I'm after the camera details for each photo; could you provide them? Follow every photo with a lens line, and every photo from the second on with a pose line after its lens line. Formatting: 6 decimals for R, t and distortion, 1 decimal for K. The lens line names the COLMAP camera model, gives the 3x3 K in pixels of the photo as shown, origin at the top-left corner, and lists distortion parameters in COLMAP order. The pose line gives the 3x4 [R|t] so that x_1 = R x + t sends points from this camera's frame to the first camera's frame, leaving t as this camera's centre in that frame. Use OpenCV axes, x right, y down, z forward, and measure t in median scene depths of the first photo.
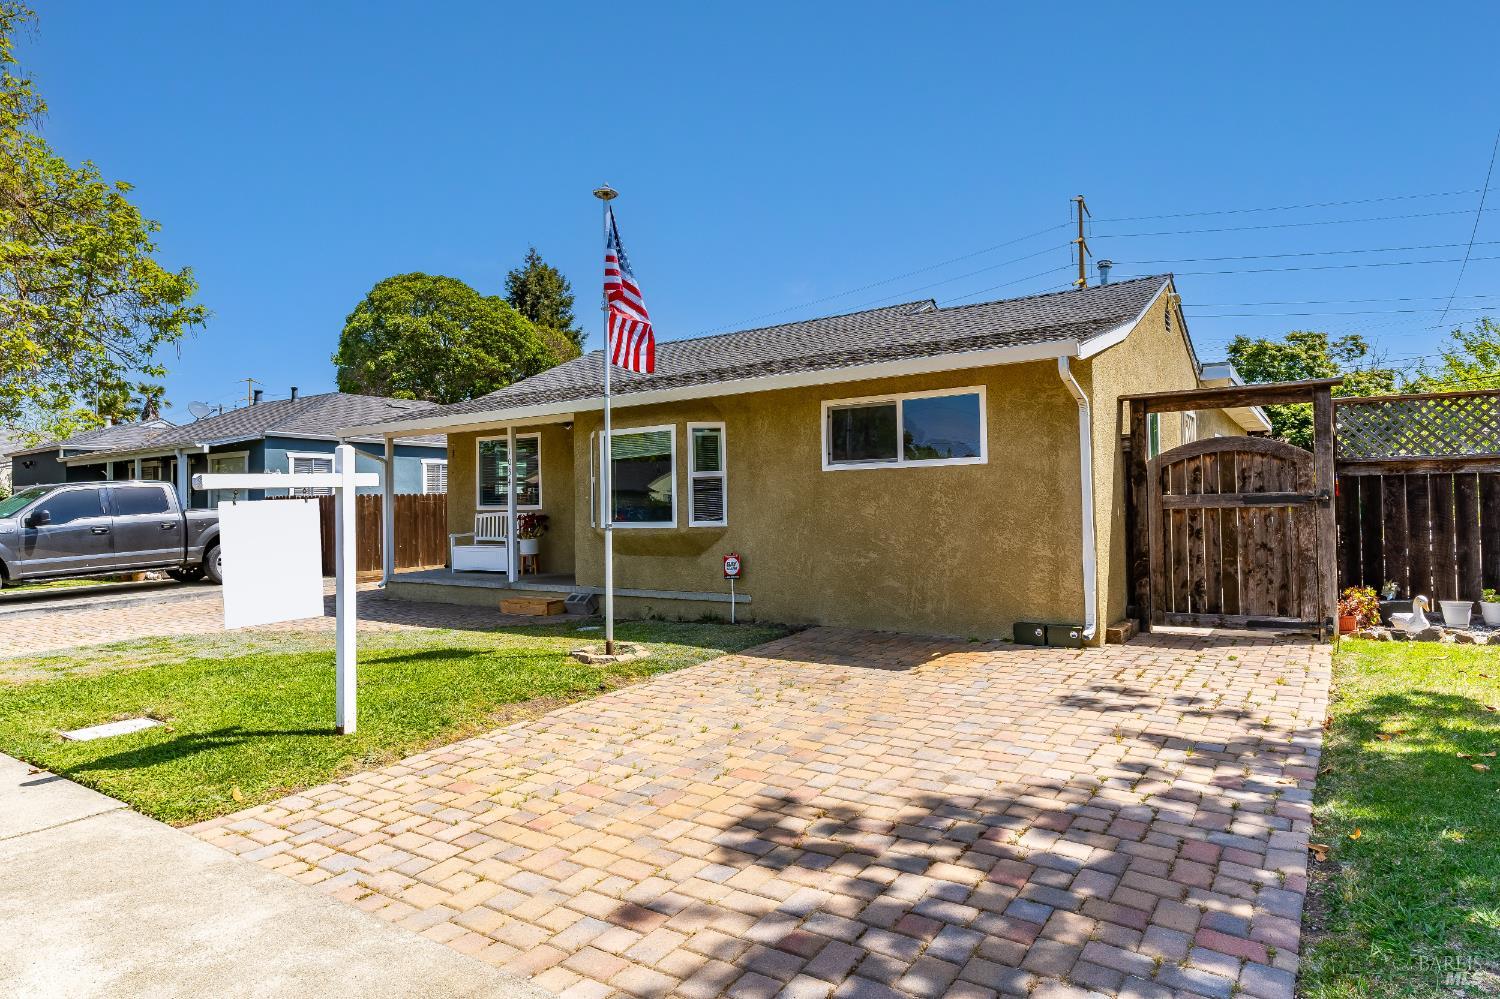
lens RADIAL K [[880.4, 0, 750.0], [0, 880.4, 499.5], [0, 0, 1]] dist [-0.002346, -0.000480]
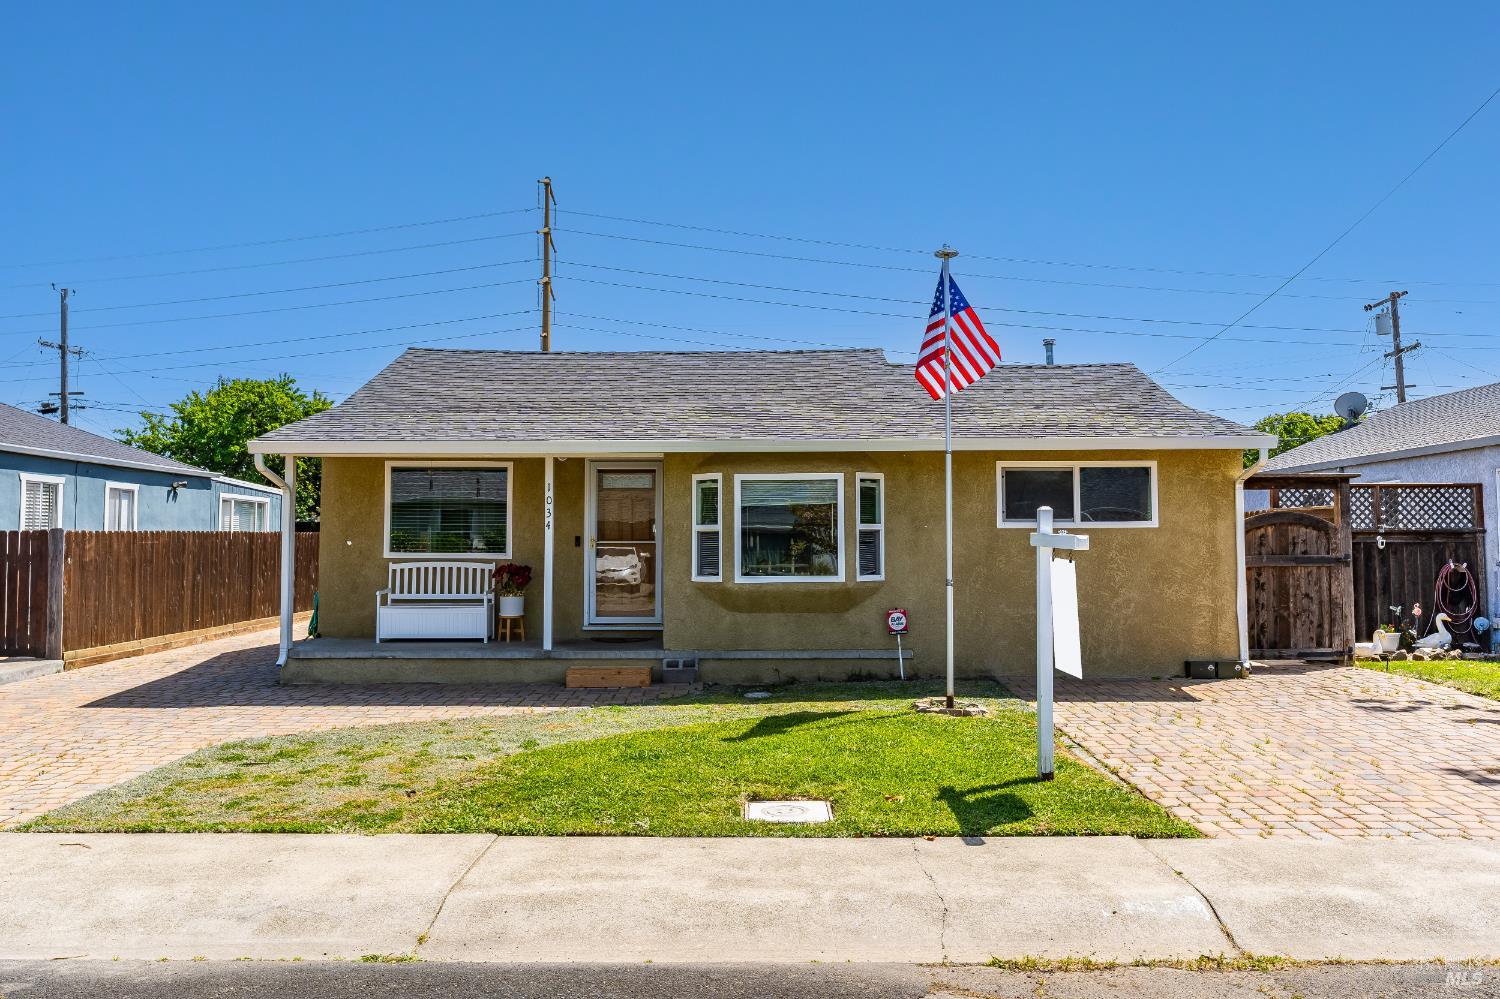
lens RADIAL K [[1155.0, 0, 752.5], [0, 1155.0, 493.7], [0, 0, 1]] dist [0.006663, 0.001956]
pose [[0.823934, 0.041376, 0.565174, -0.941316], [-0.017946, 0.998736, -0.046955, -0.002873], [-0.566402, 0.028545, 0.823635, 0.028883]]
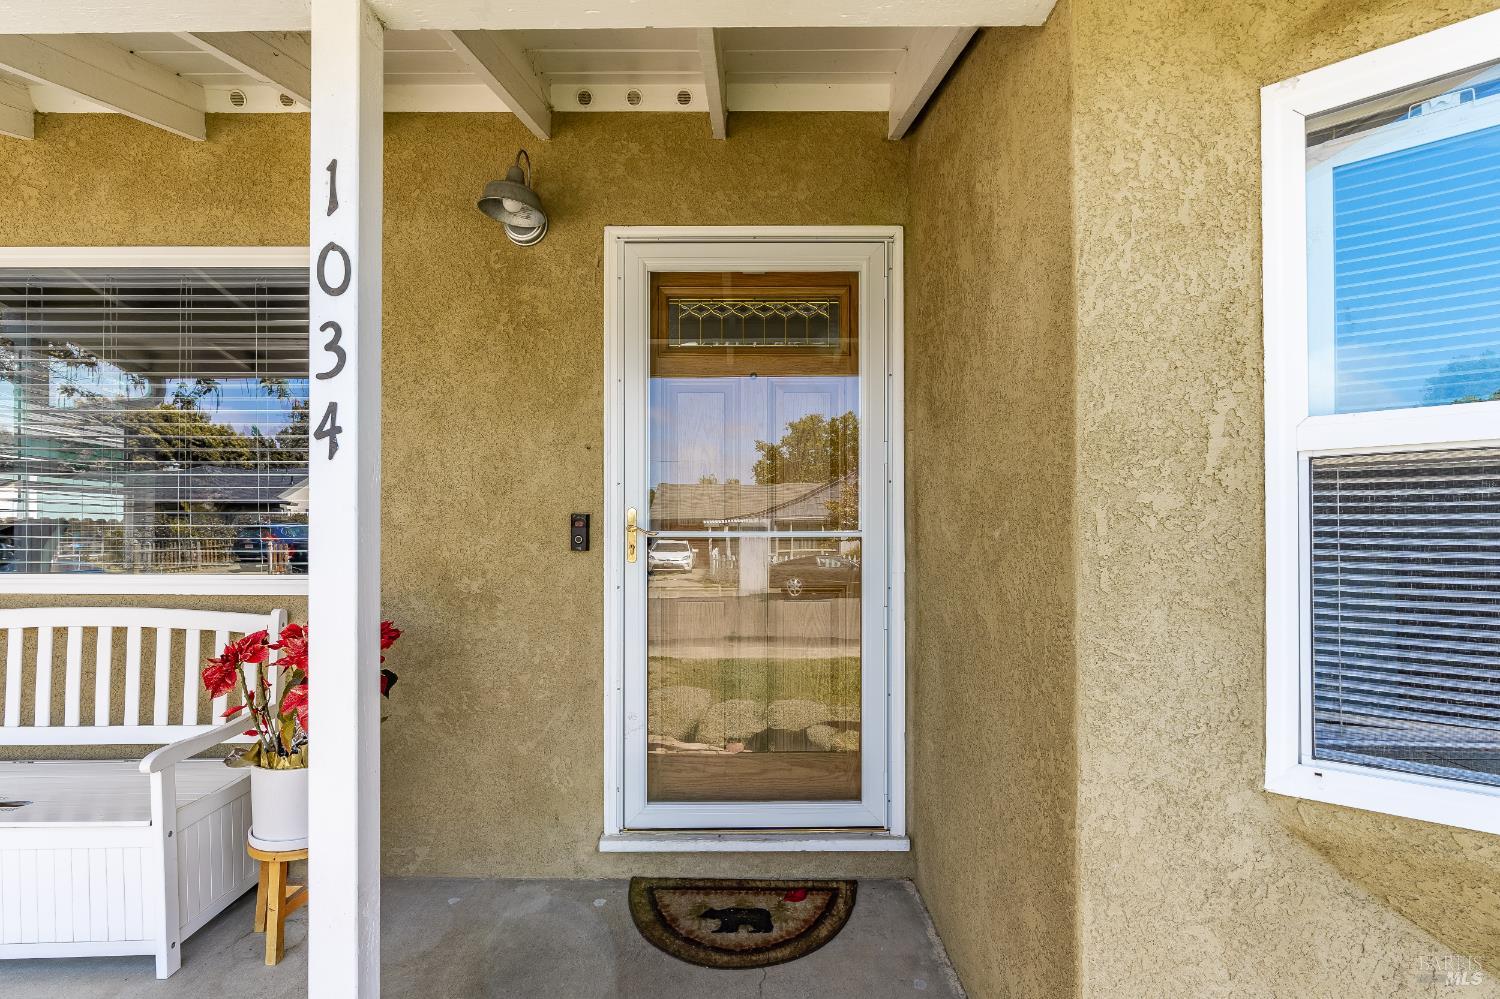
lens RADIAL K [[704.0, 0, 750.1], [0, 704.0, 530.9], [0, 0, 1]] dist [0.000624, 0.000312]
pose [[0.826051, 0.019013, 0.563275, -0.370089], [-0.016869, 0.999817, -0.009010, -0.006645], [-0.563343, -0.002059, 0.826221, 1.151021]]
